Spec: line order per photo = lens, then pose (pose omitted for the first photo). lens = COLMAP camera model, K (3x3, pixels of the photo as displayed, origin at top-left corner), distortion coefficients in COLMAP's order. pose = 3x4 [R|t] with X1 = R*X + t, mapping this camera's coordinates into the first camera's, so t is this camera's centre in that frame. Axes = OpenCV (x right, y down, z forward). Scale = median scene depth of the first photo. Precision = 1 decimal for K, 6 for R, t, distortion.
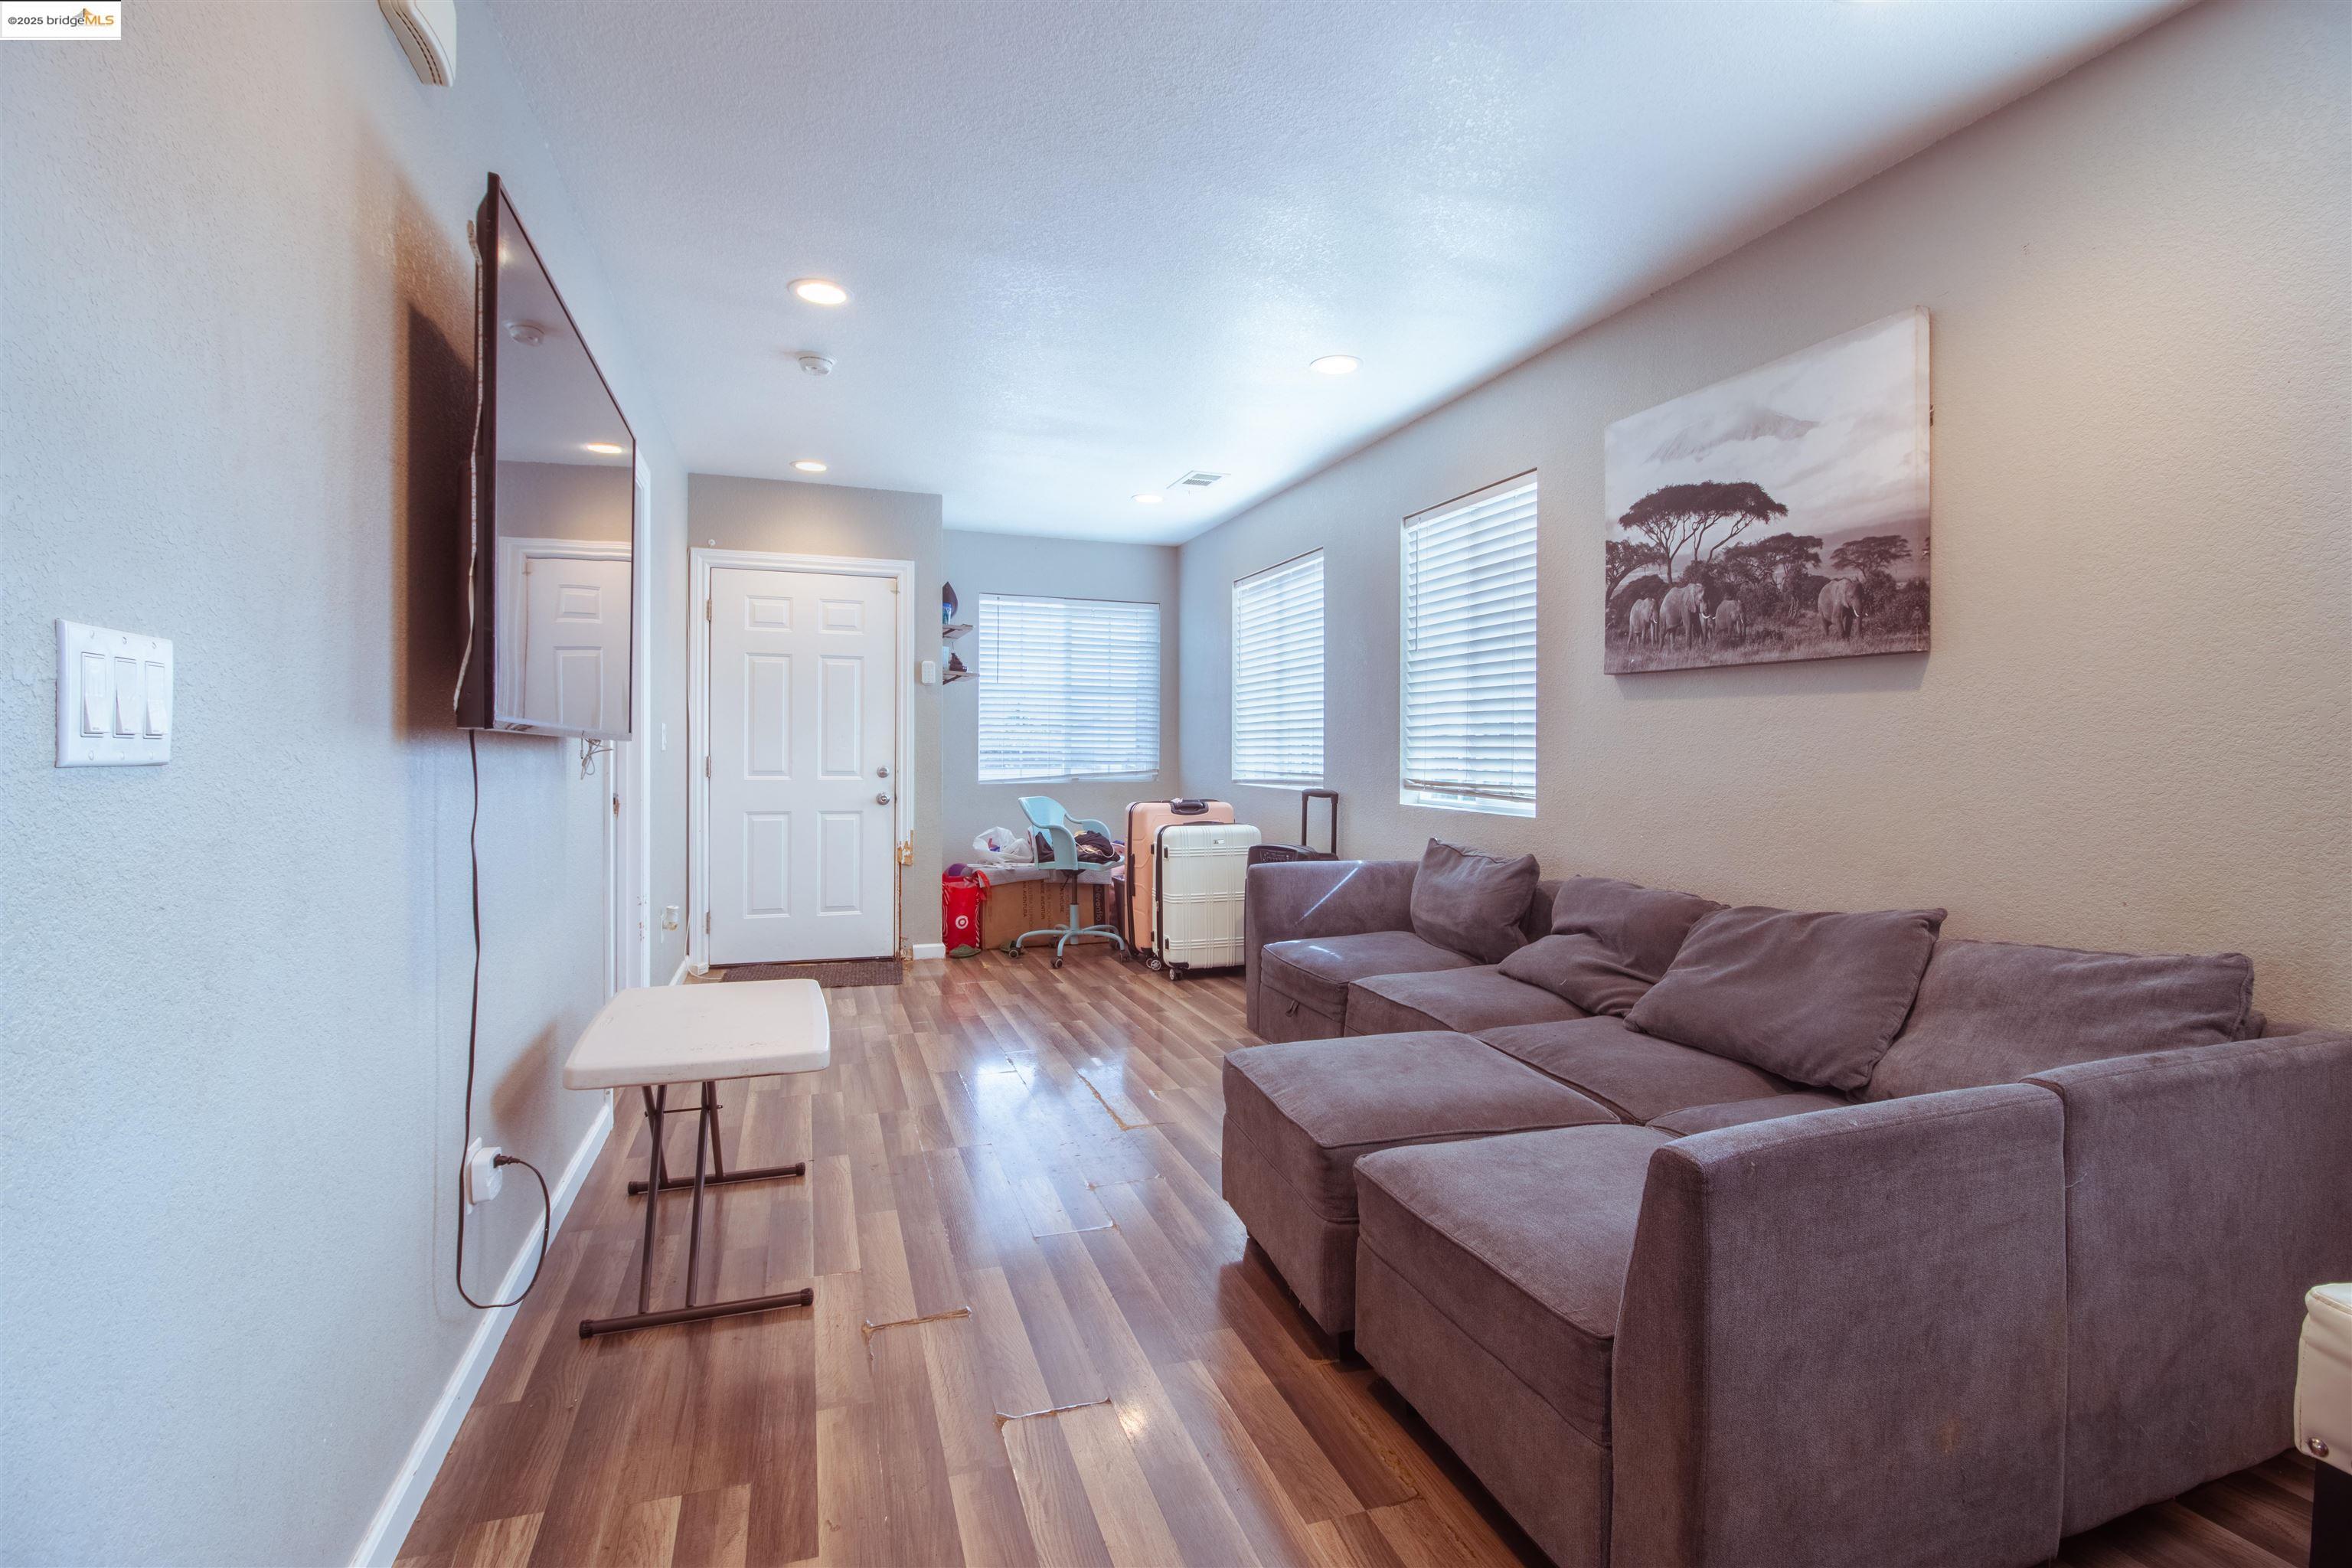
lens RADIAL K [[1097.7, 0, 1183.5], [0, 1097.7, 755.9], [0, 0, 1]] dist [0.000417, -0.013880]
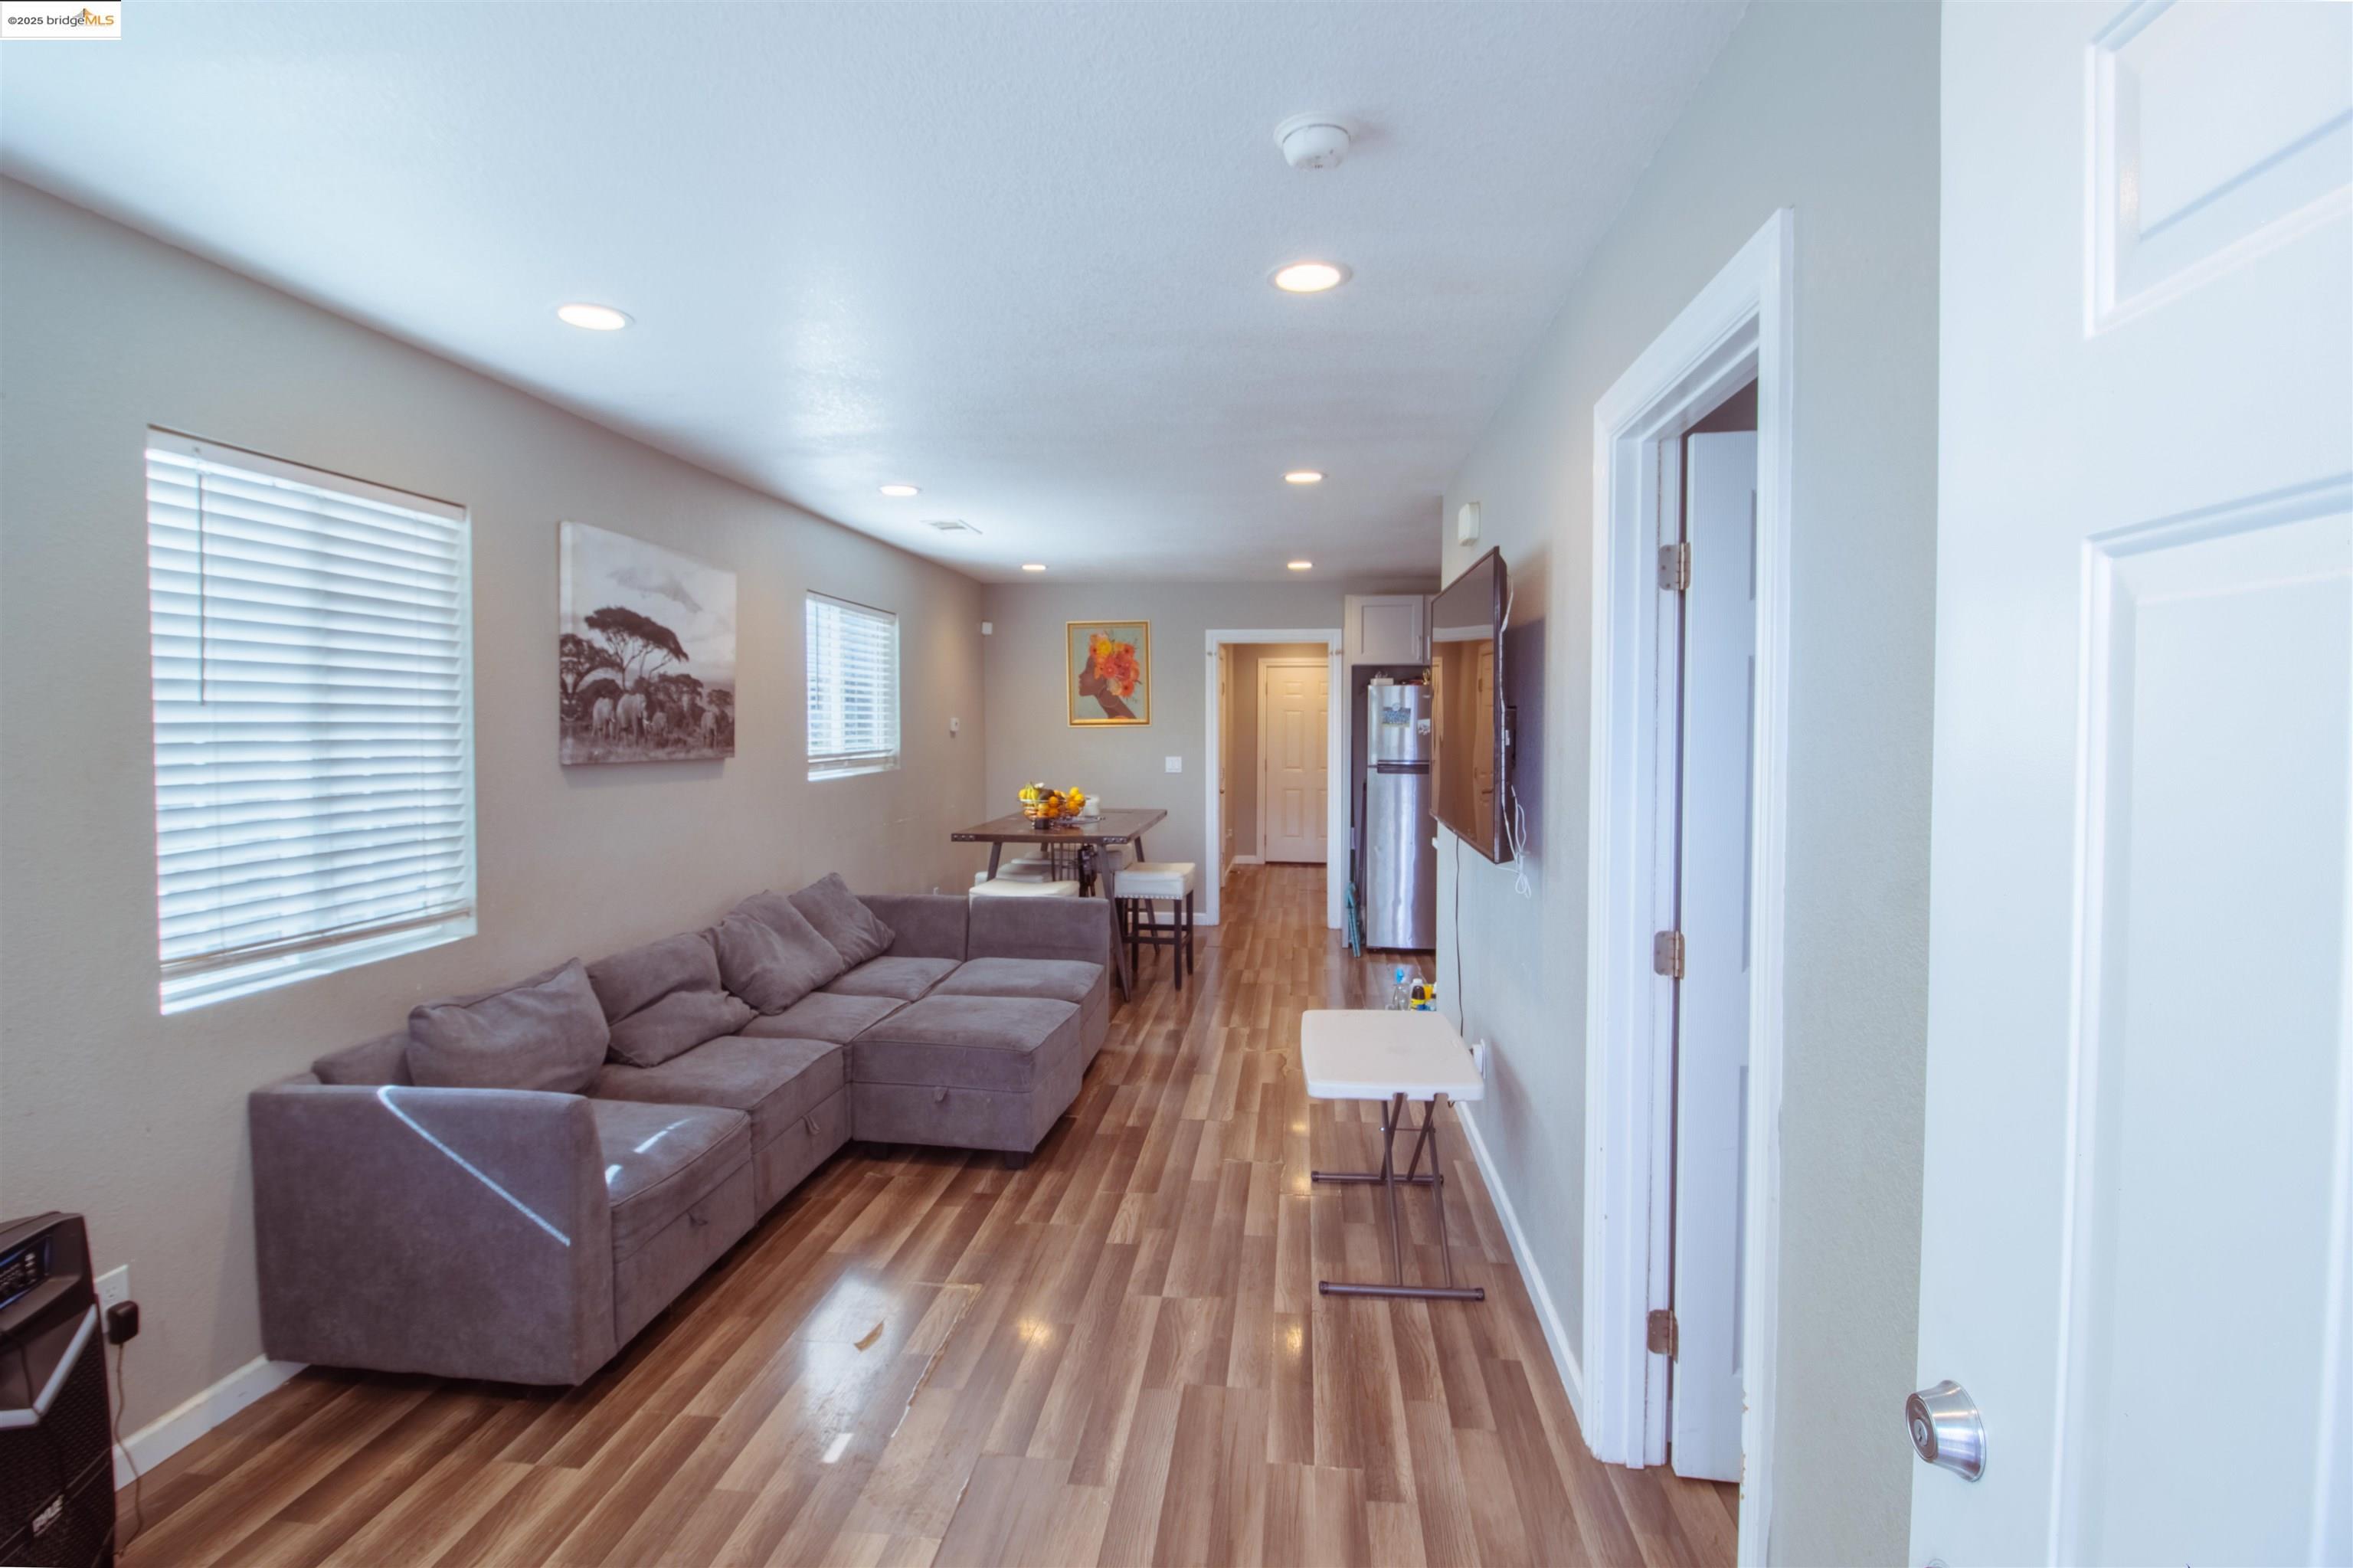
lens RADIAL K [[1098.2, 0, 1184.0], [0, 1098.2, 755.8], [0, 0, 1]] dist [0.000417, -0.013880]
pose [[-0.904786, -0.018365, 0.425471, -0.632861], [-0.002164, 0.999255, 0.038528, -0.138101], [-0.425862, 0.033939, -0.904151, 1.887451]]
